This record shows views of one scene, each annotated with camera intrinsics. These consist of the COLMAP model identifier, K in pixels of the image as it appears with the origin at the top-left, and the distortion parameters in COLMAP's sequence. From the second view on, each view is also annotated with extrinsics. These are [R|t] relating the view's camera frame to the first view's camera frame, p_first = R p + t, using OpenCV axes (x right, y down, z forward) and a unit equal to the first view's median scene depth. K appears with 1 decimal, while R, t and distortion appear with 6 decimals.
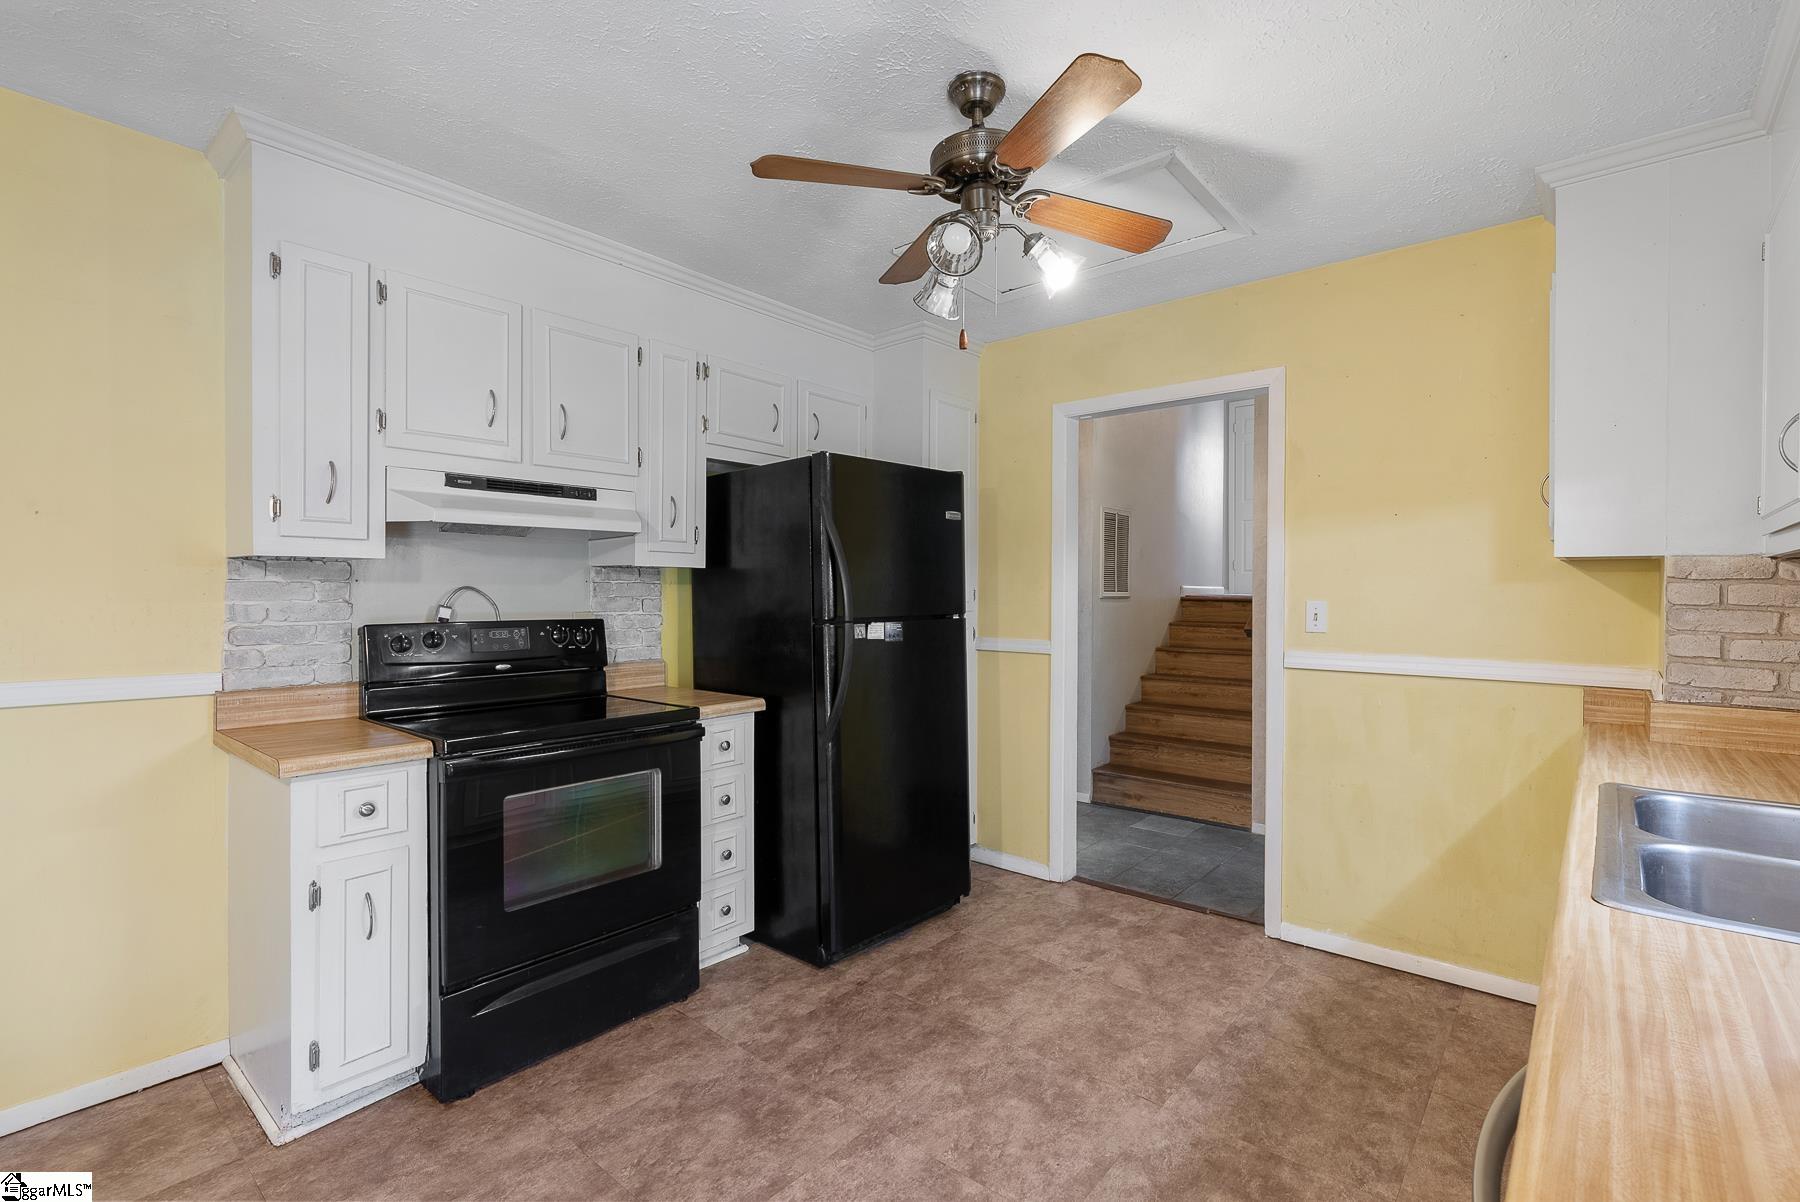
lens RADIAL K [[818.0, 0, 914.1], [0, 818.0, 594.2], [0, 0, 1]] dist [-0.009827, 0.002894]
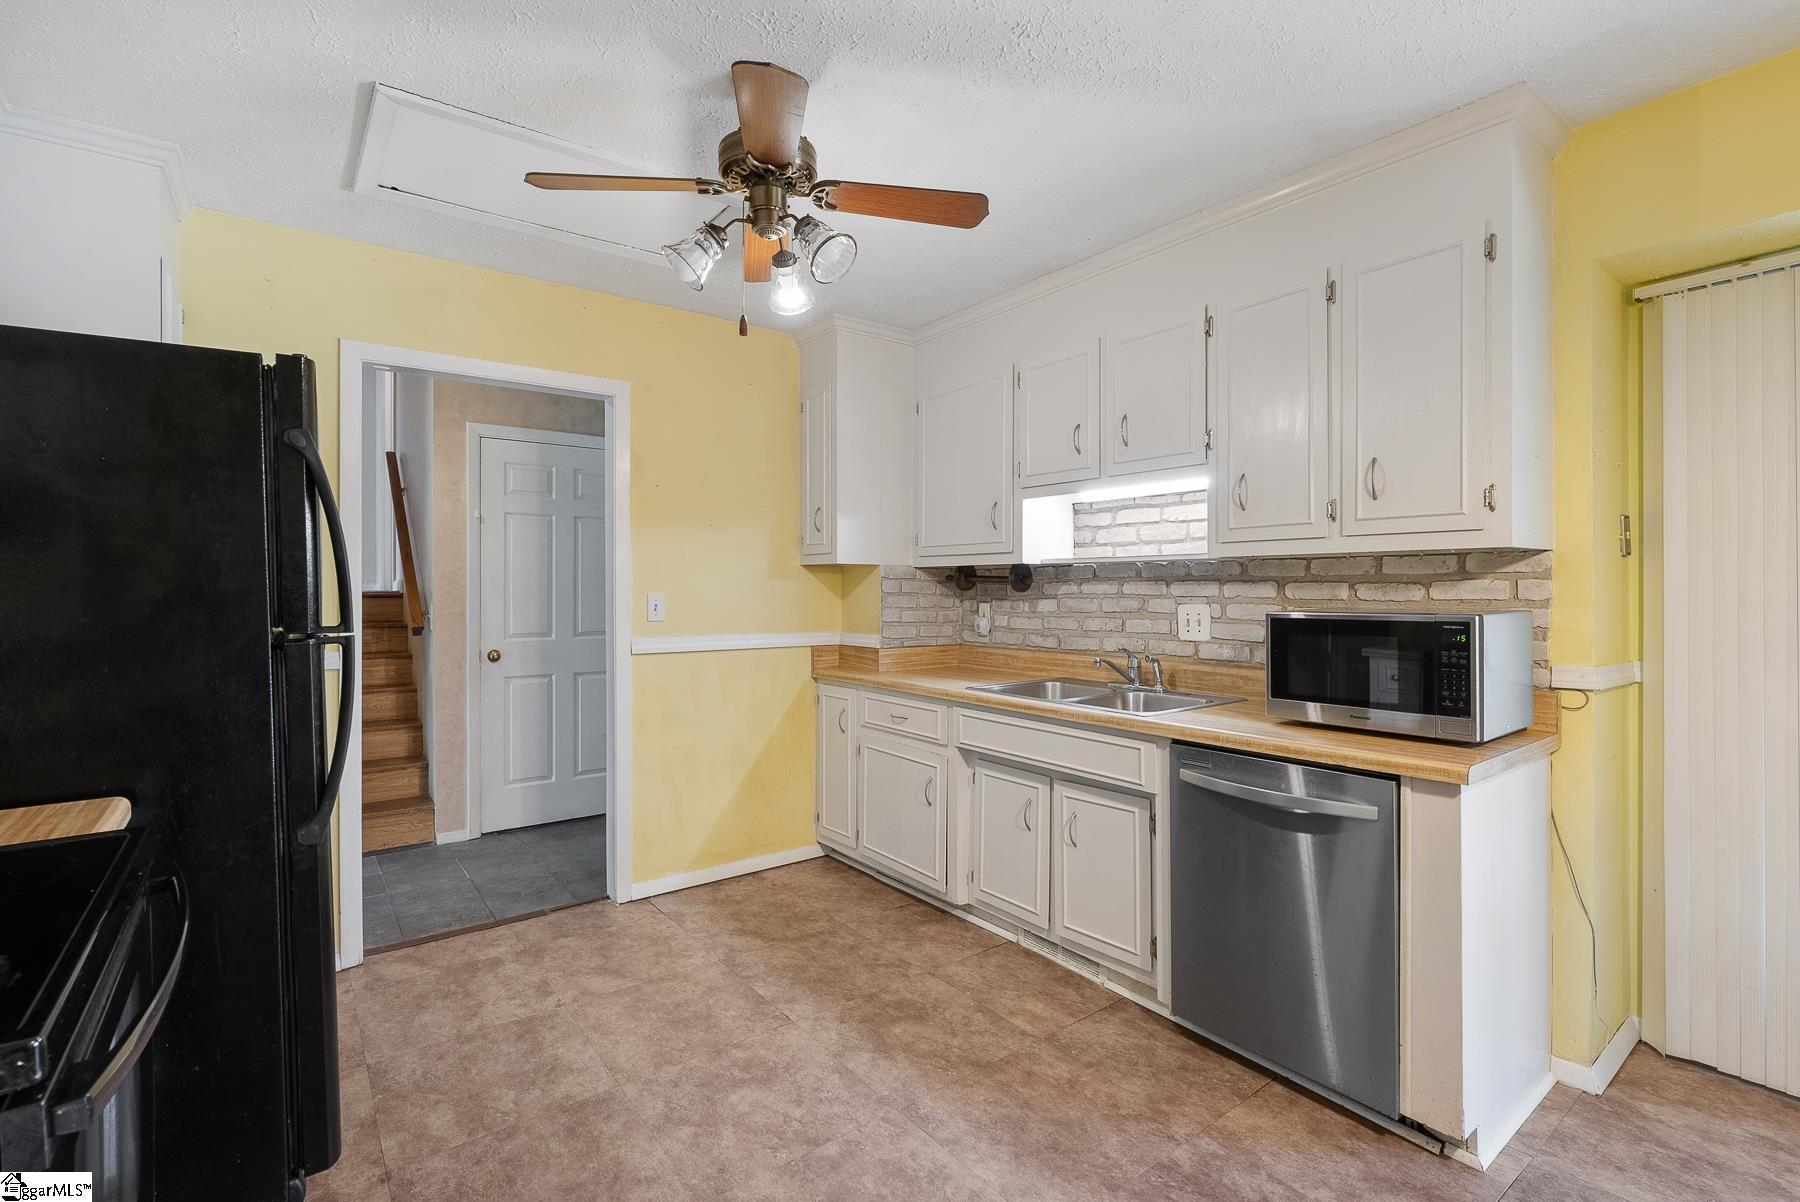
lens RADIAL K [[818.0, 0, 911.1], [0, 818.0, 591.2], [0, 0, 1]] dist [-0.009827, 0.002894]
pose [[0.213473, -0.007746, 0.976918, -0.669881], [0.005903, 0.999961, 0.006639, -0.001755], [-0.976931, 0.004349, 0.213510, 0.478464]]
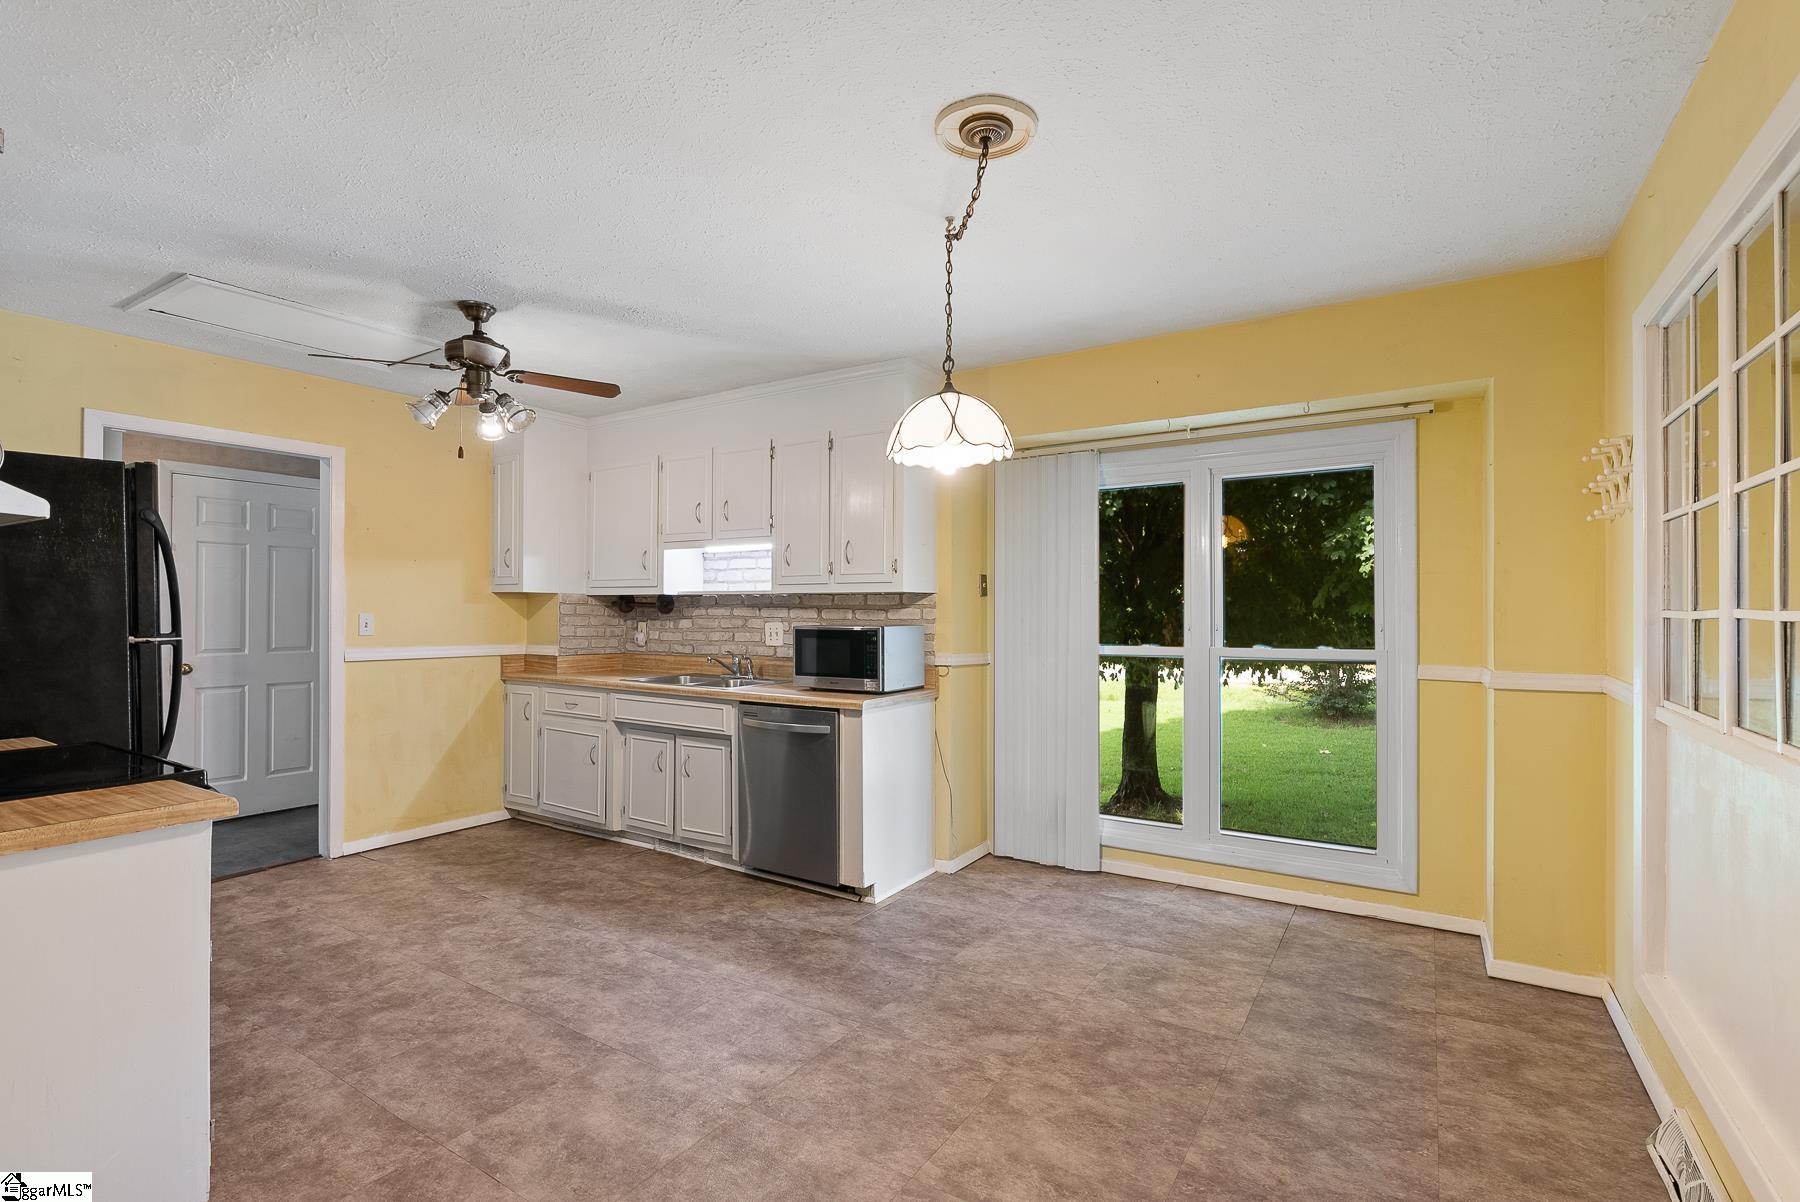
lens RADIAL K [[818.0, 0, 913.2], [0, 818.0, 610.4], [0, 0, 1]] dist [-0.009827, 0.002894]
pose [[-0.138147, -0.002898, 0.990407, -1.311569], [-0.001016, 0.999996, 0.002784, -0.004928], [-0.990411, -0.000621, -0.138150, 0.271555]]
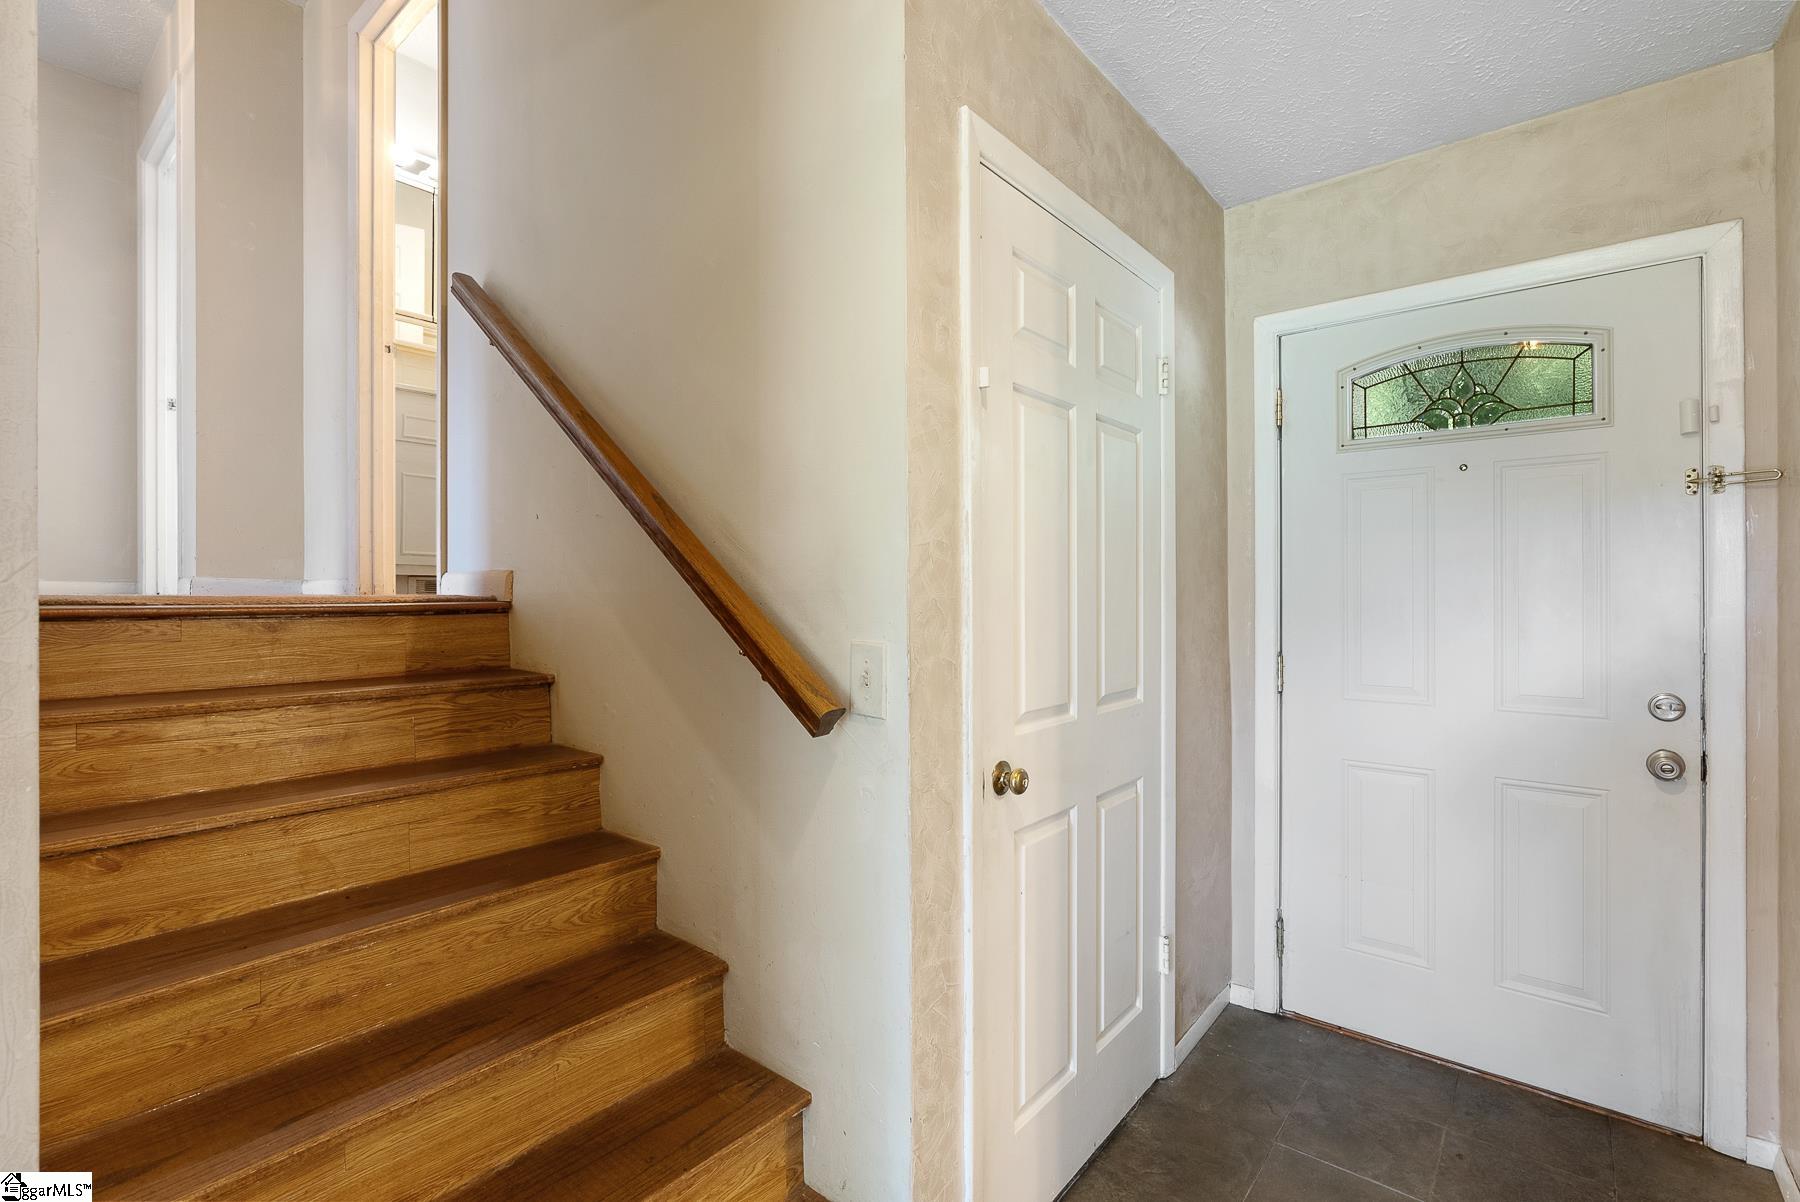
lens RADIAL K [[818.0, 0, 907.3], [0, 818.0, 590.0], [0, 0, 1]] dist [-0.009827, 0.002894]
pose [[-0.041777, -0.000840, 0.999127, 0.210507], [0.000332, 1.000000, 0.000855, -0.002368], [-0.999127, 0.000367, -0.041777, 1.808919]]
